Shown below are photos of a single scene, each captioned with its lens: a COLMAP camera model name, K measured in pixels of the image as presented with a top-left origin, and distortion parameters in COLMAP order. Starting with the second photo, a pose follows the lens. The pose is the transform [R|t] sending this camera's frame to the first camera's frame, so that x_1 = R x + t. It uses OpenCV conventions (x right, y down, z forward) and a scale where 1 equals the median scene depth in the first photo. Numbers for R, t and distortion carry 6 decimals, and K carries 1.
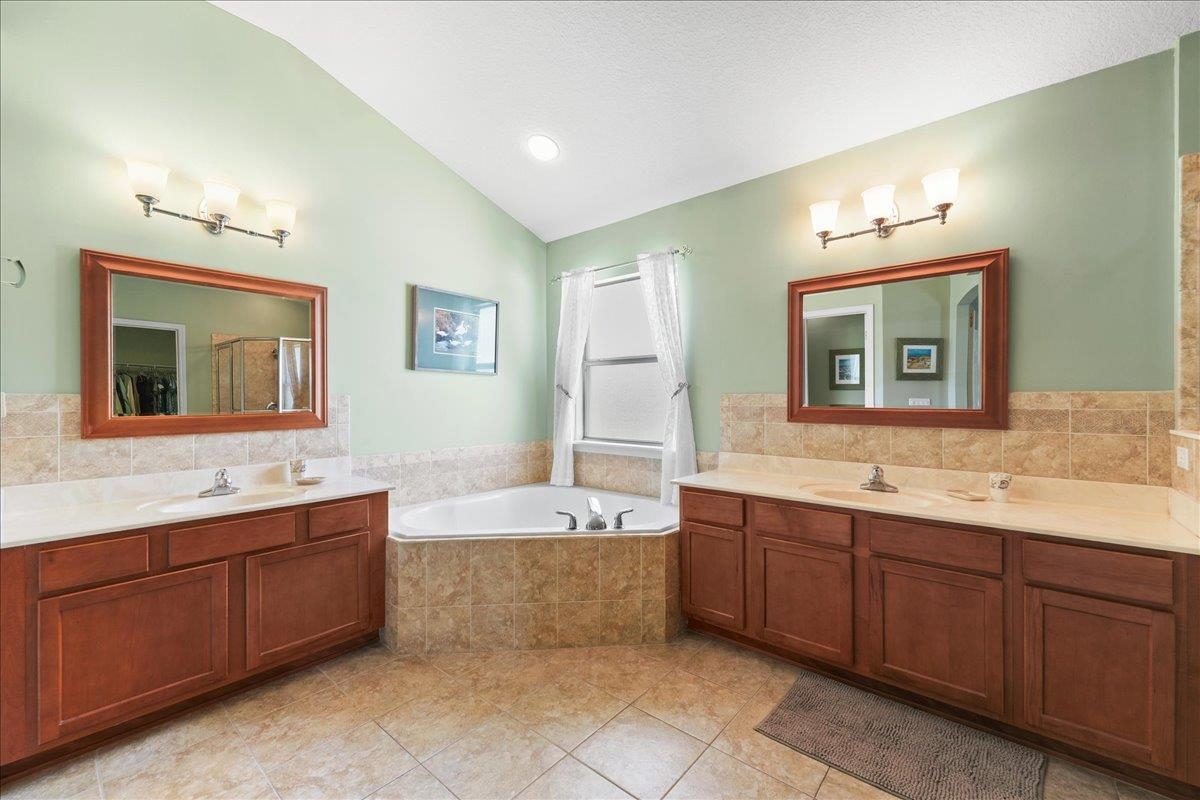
lens RADIAL K [[484.4, 0, 595.9], [0, 484.4, 402.2], [0, 0, 1]] dist [0.015067, 0.000156]
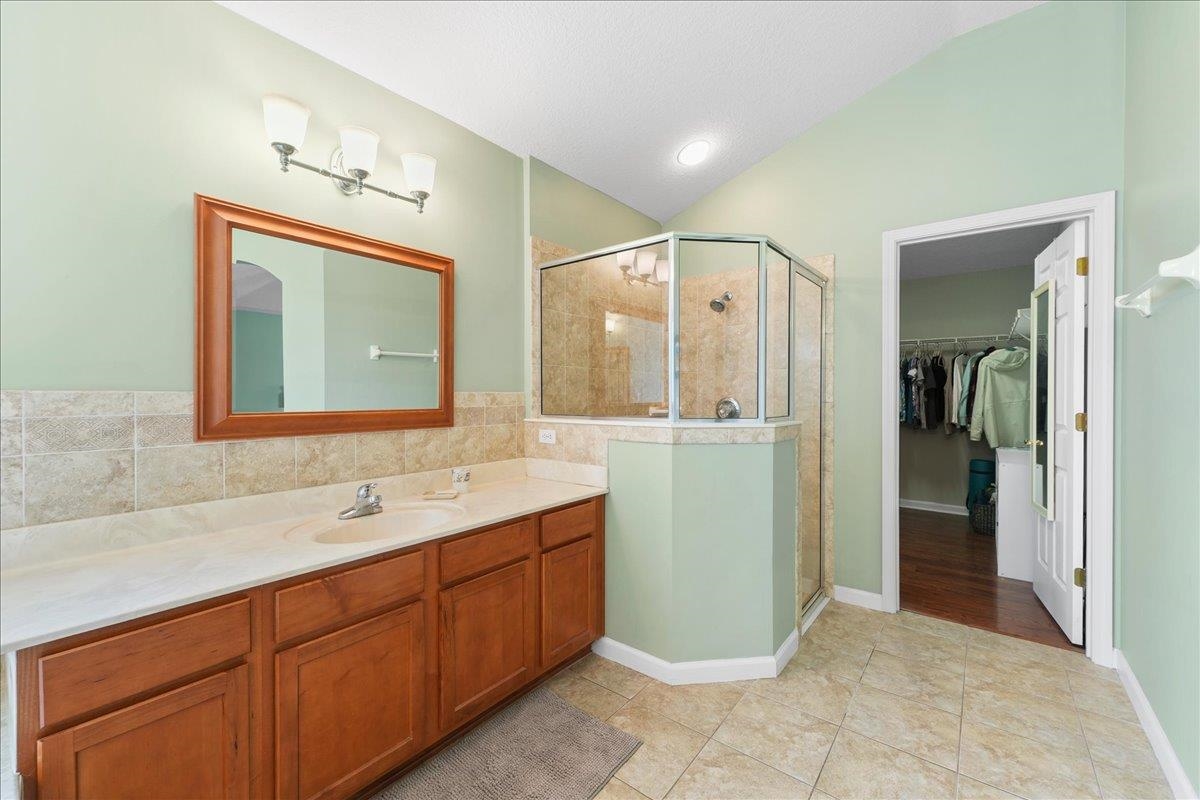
lens RADIAL K [[484.4, 0, 598.7], [0, 484.4, 396.0], [0, 0, 1]] dist [0.015067, 0.000156]
pose [[-0.033025, -0.003739, 0.999448, -0.232162], [0.009293, 0.999949, 0.004048, -0.012287], [-0.999411, 0.009421, -0.032988, 0.677173]]
